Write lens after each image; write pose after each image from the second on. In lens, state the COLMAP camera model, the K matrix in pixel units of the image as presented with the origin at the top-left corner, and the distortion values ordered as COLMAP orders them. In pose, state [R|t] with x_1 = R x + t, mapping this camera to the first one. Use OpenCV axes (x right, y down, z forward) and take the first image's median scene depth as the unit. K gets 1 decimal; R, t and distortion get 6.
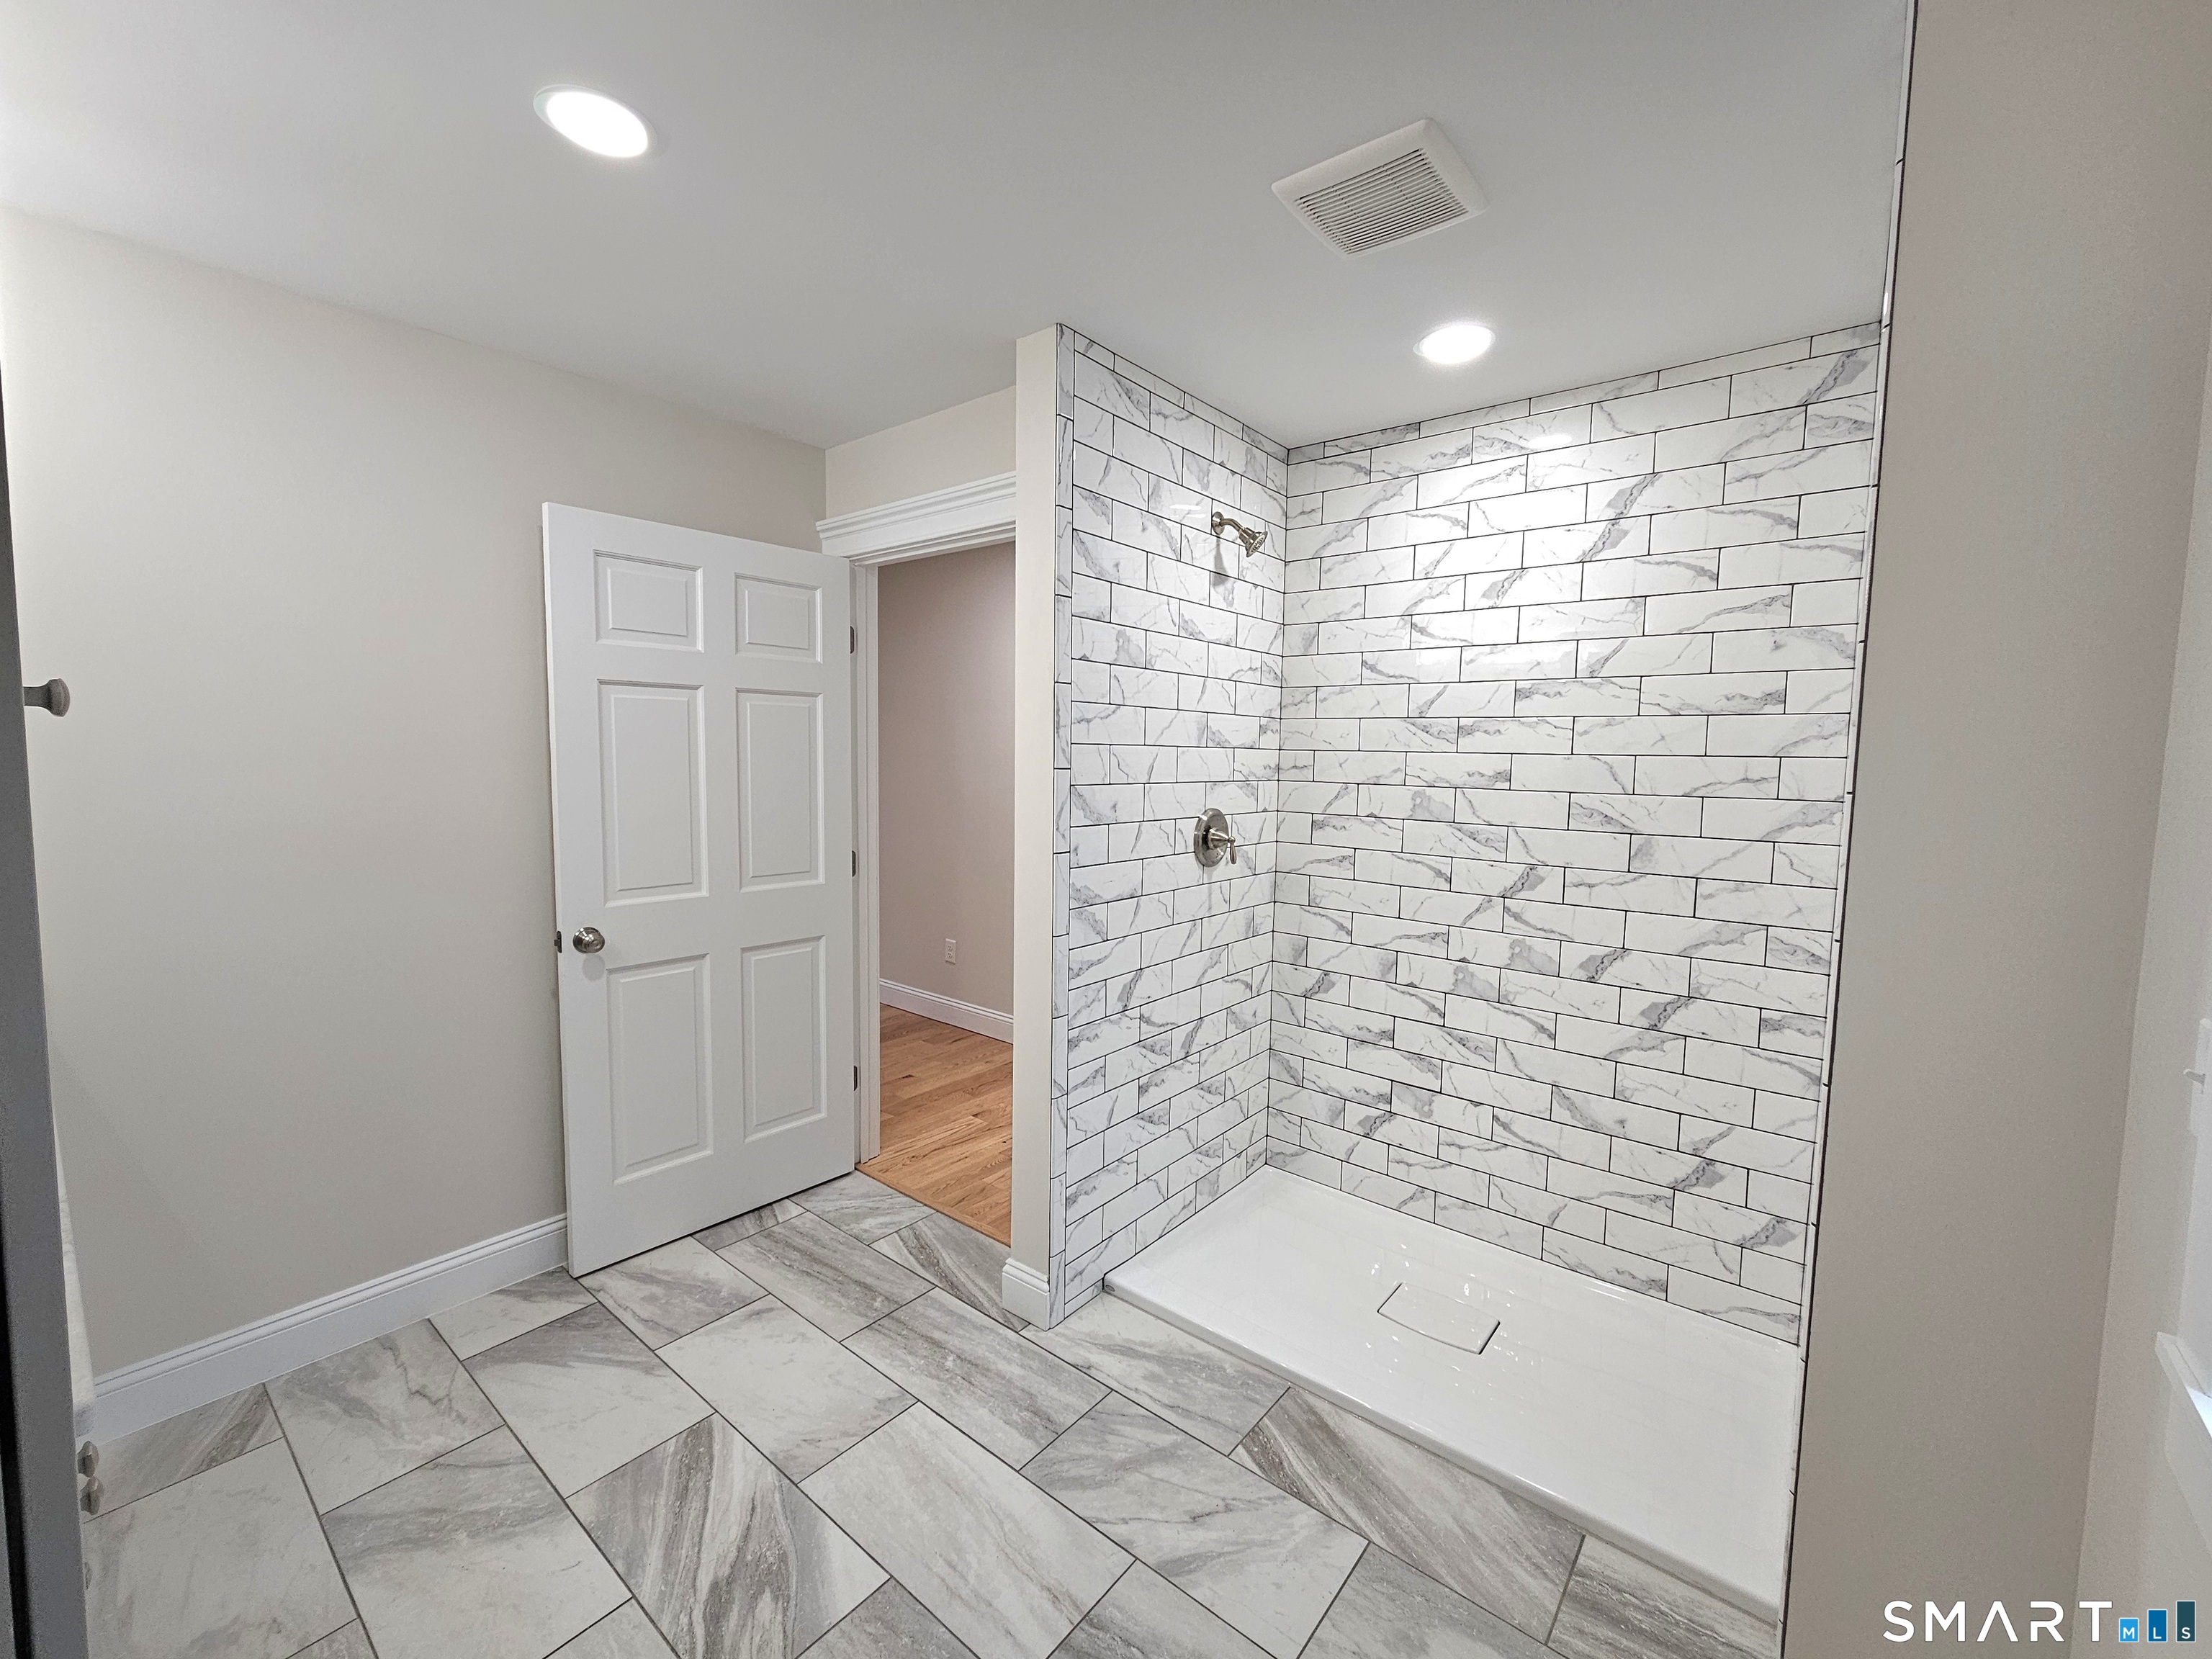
lens RADIAL K [[907.6, 0, 1107.3], [0, 907.6, 823.9], [0, 0, 1]] dist [-0.000576, 0.000766]
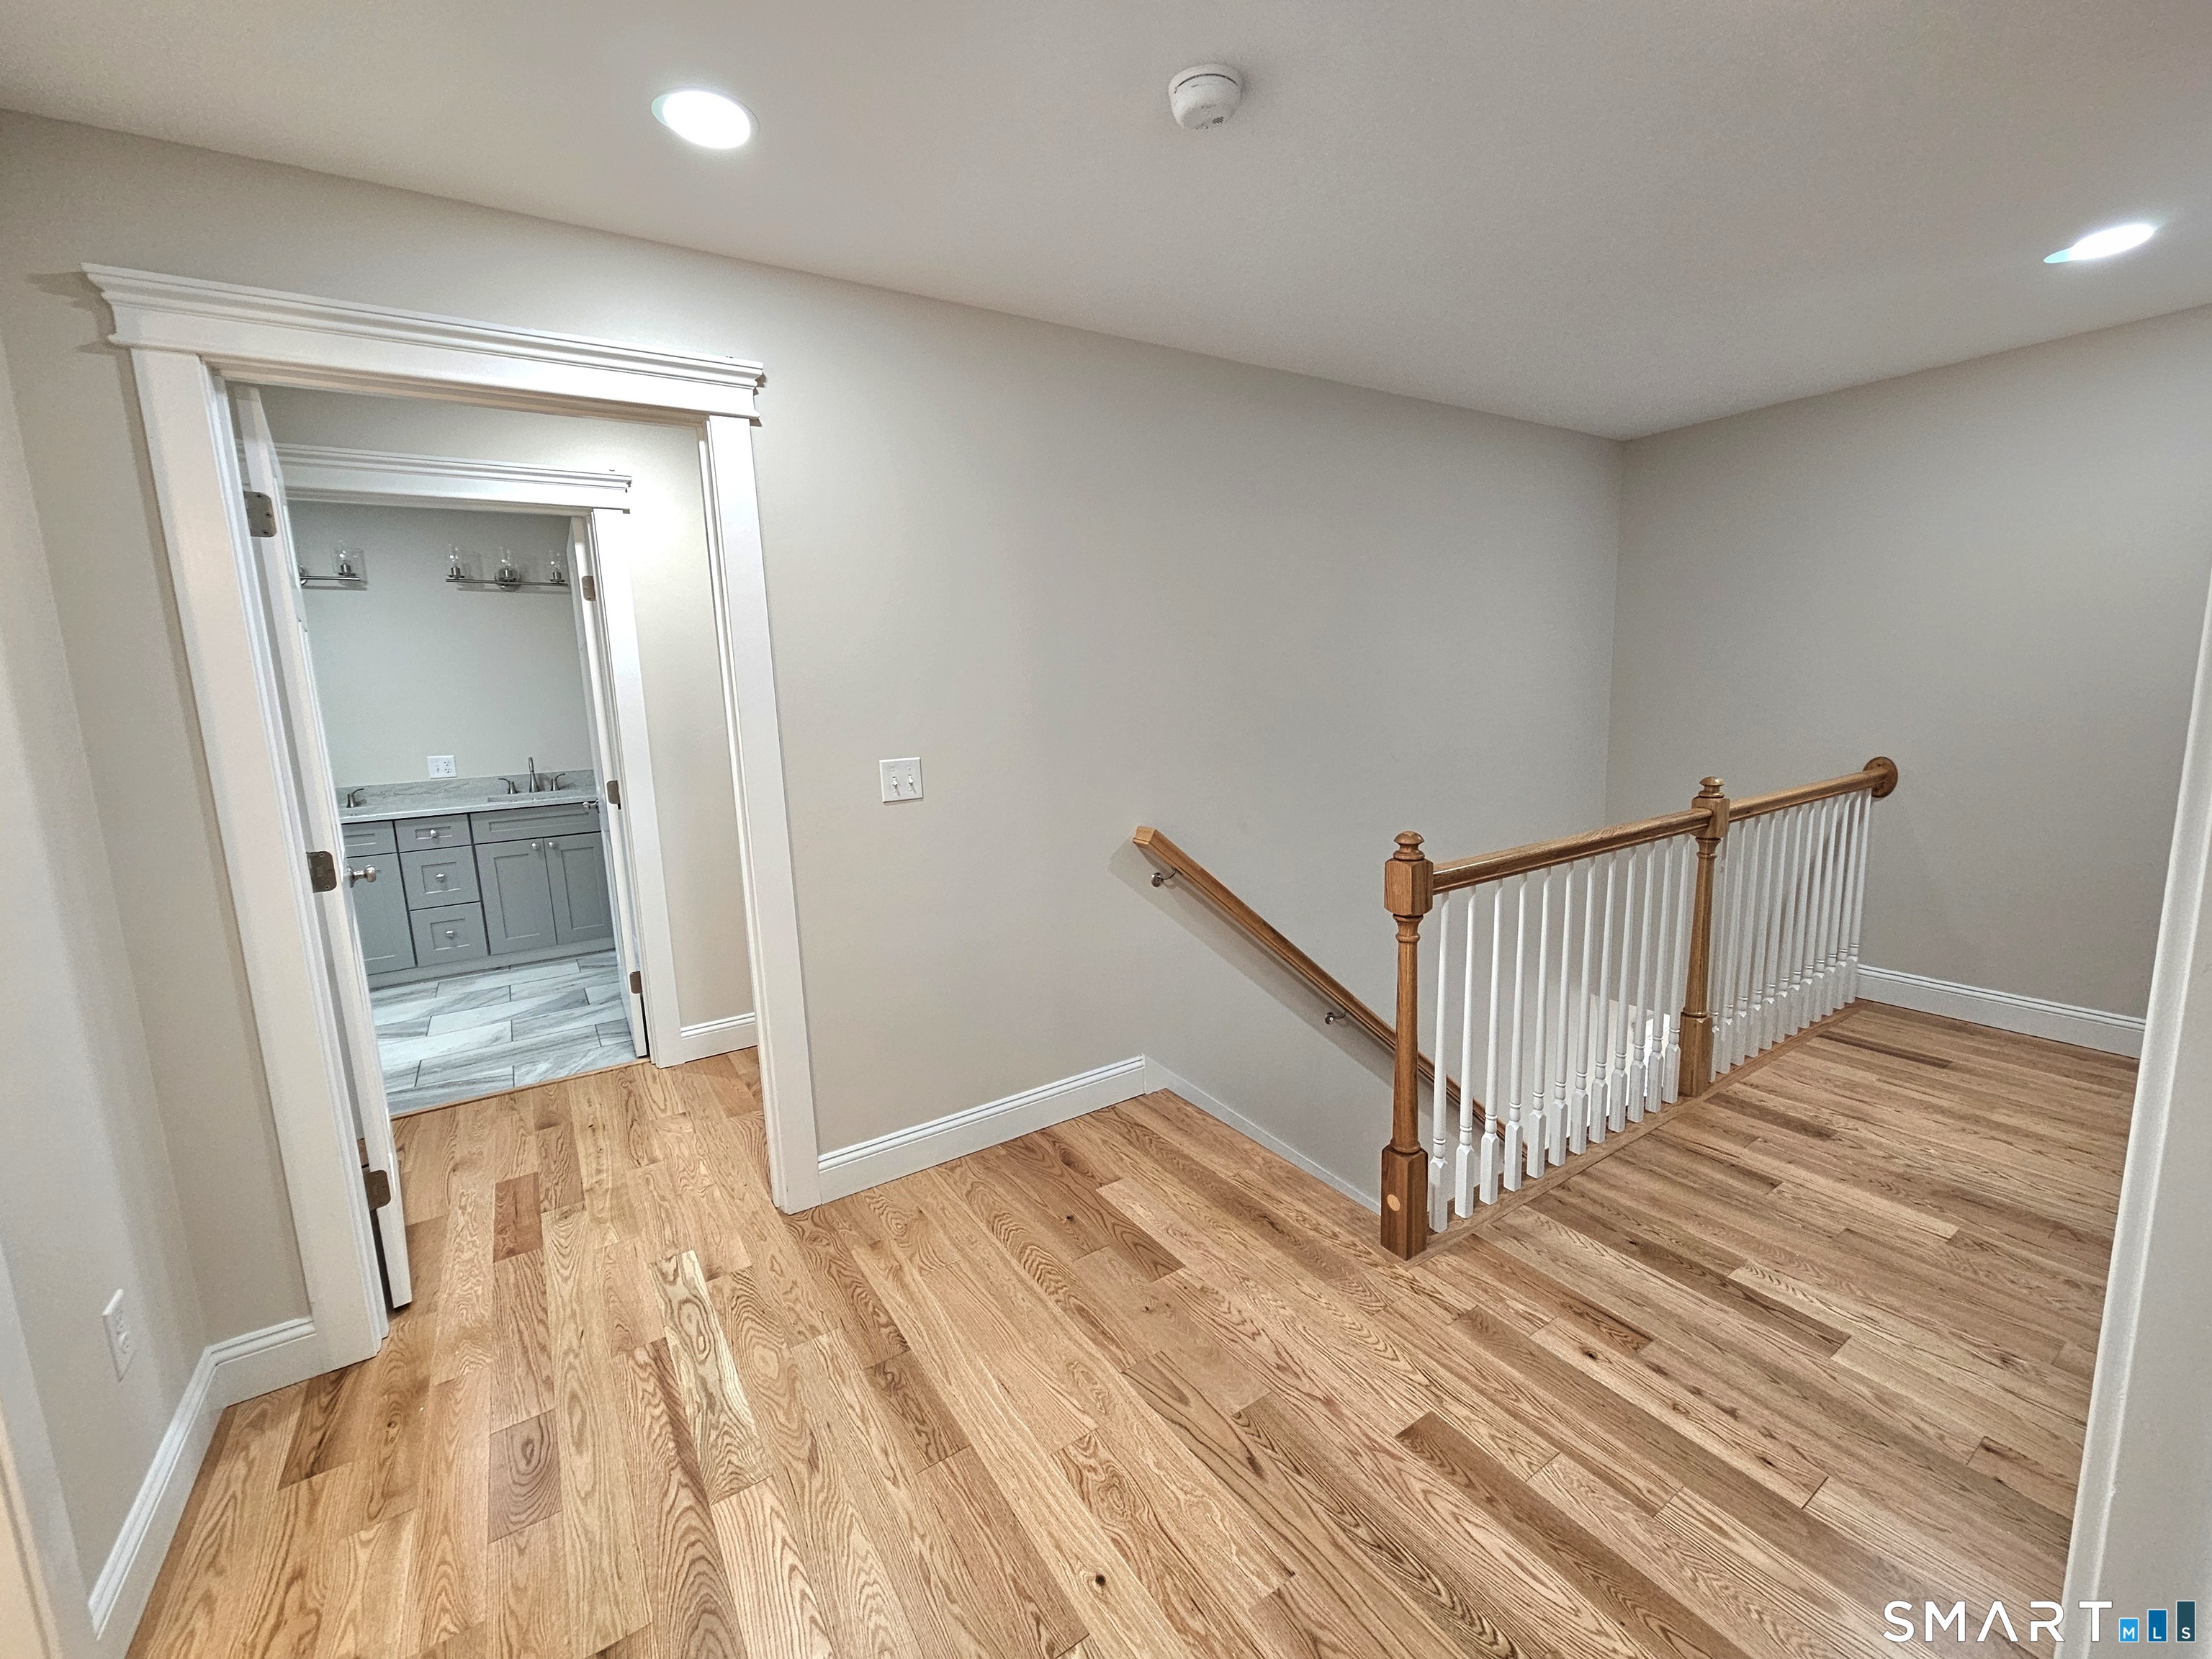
lens RADIAL K [[906.9, 0, 1108.2], [0, 906.9, 825.0], [0, 0, 1]] dist [-0.001913, 0.000702]
pose [[-0.293097, 0.143127, -0.945309, 1.041407], [-0.053643, 0.984712, 0.165725, -0.233058], [0.954576, 0.099283, -0.280939, 3.274304]]
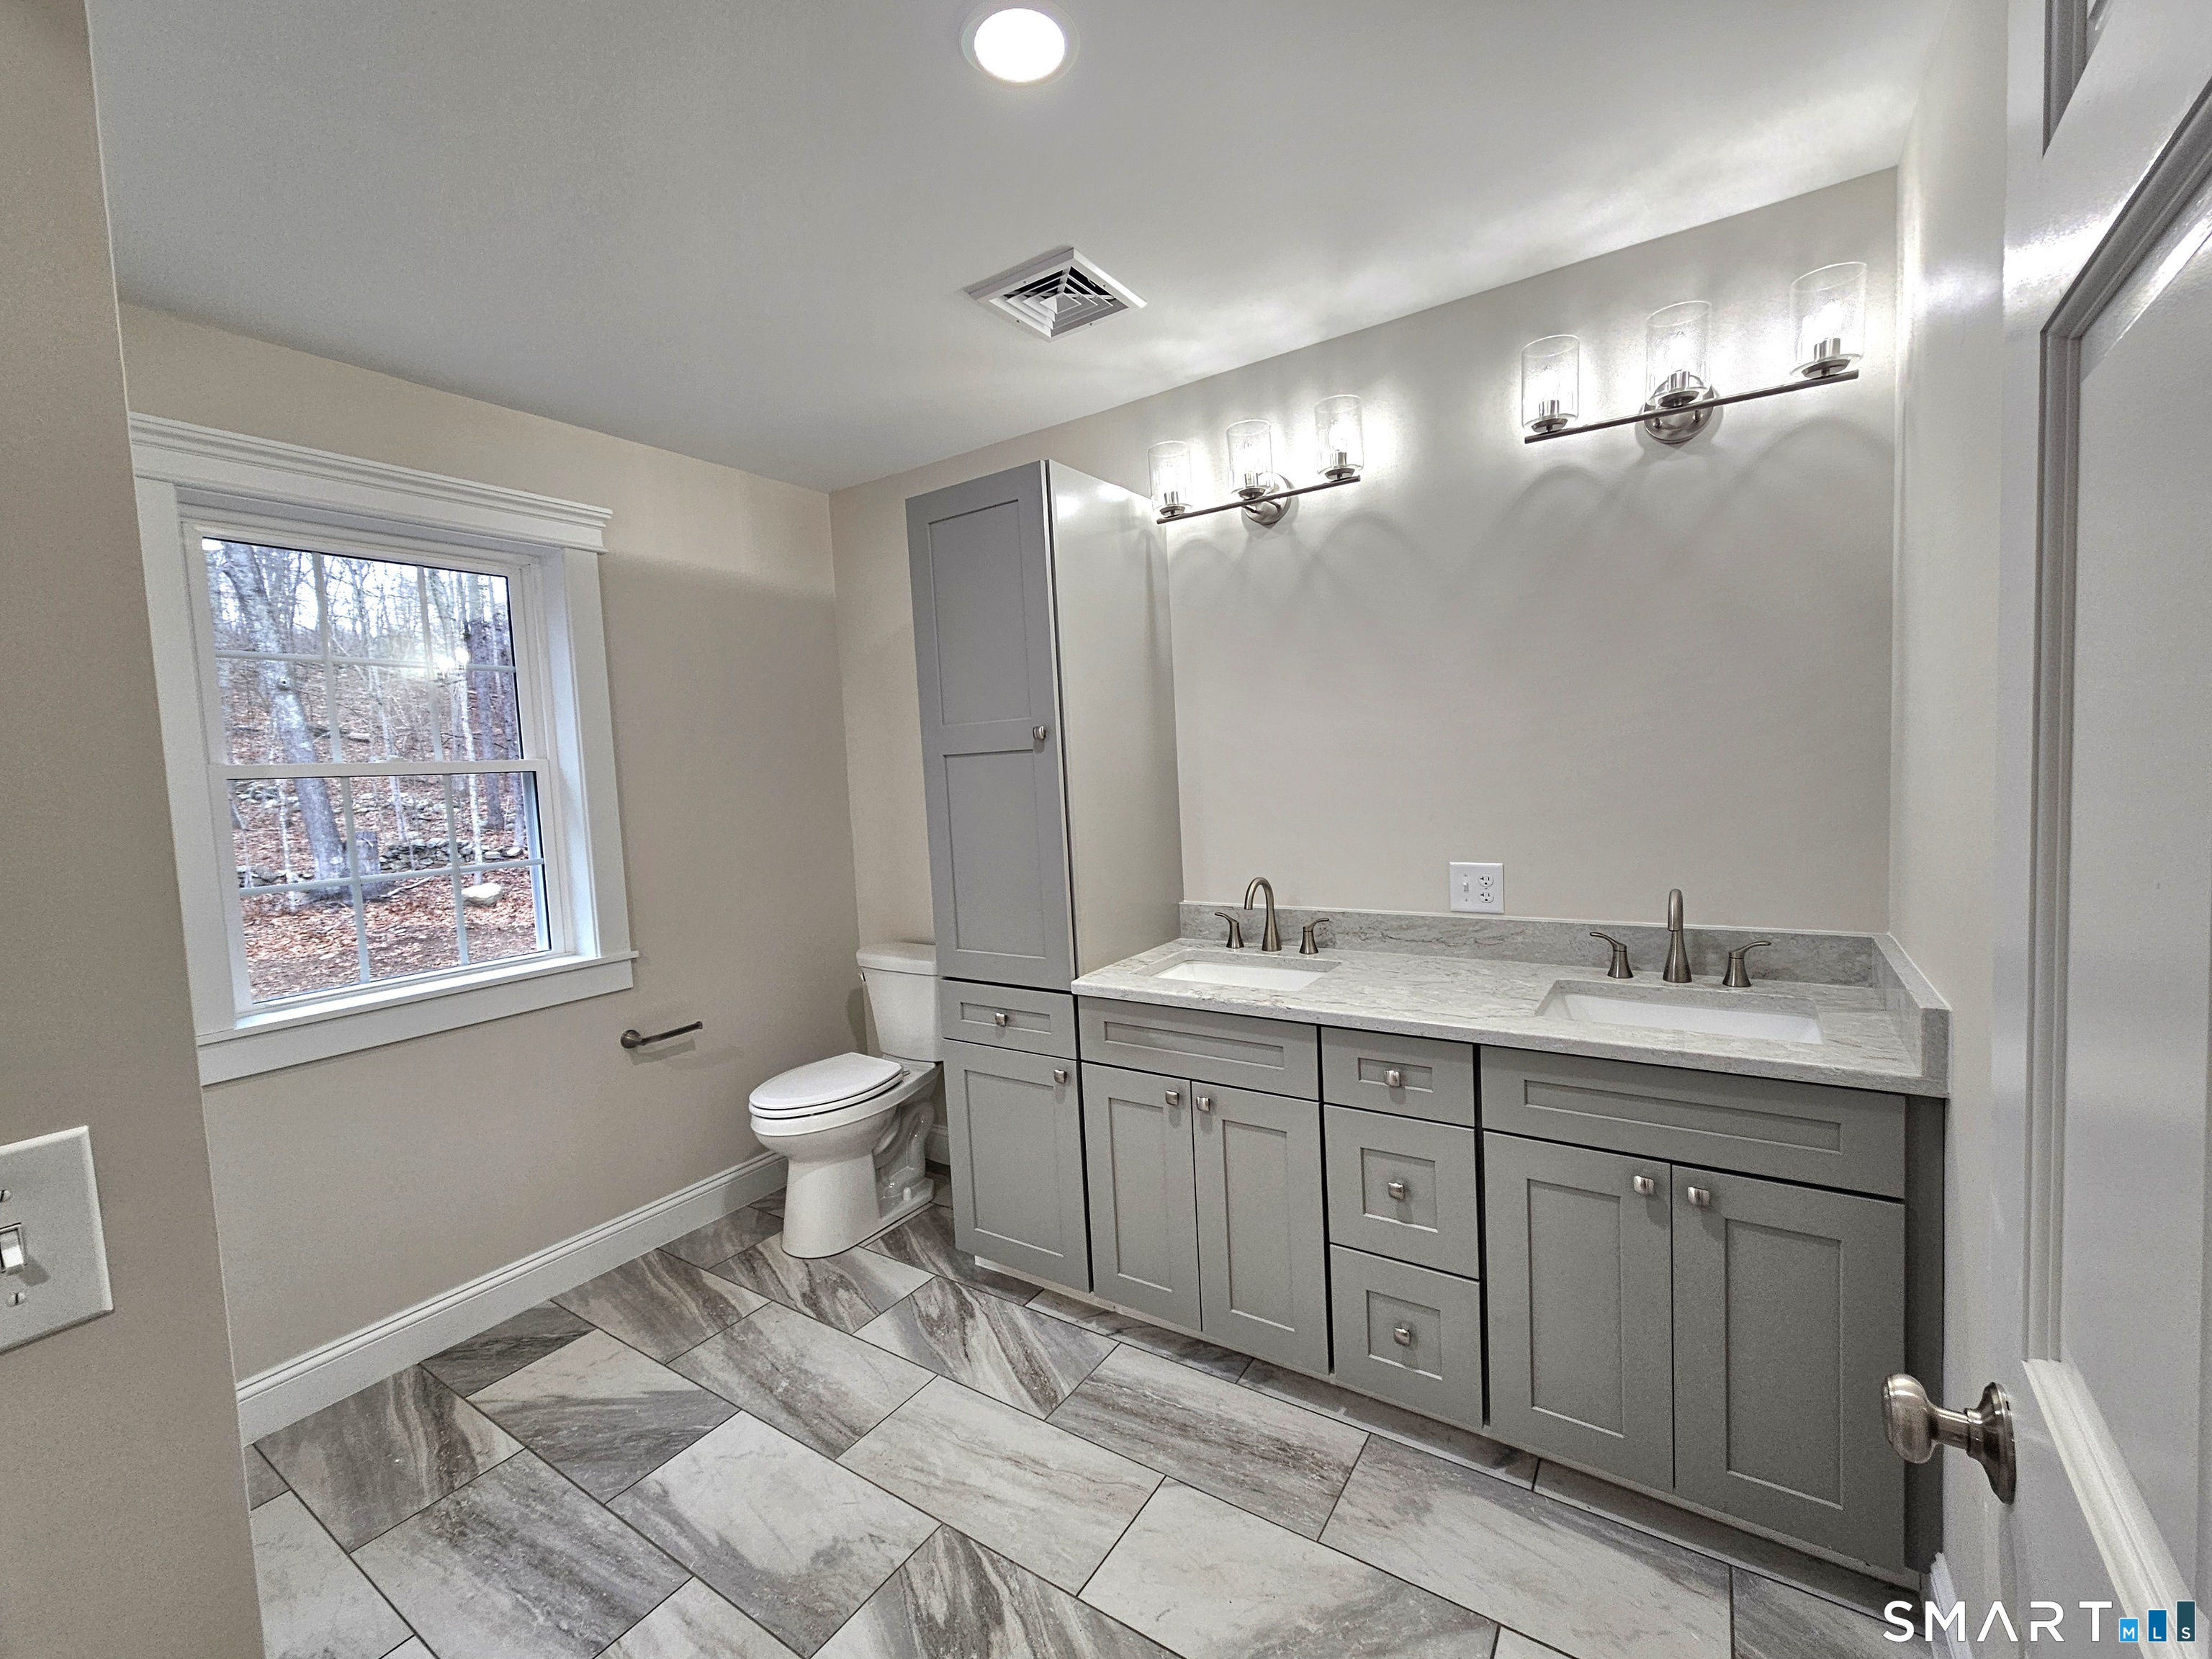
lens RADIAL K [[907.6, 0, 1107.3], [0, 907.6, 823.9], [0, 0, 1]] dist [-0.000576, 0.000766]
pose [[-0.994036, 0.035722, -0.103032, -0.425523], [0.020572, 0.989289, 0.144515, -0.106976], [0.107090, 0.141533, -0.984124, 1.631945]]
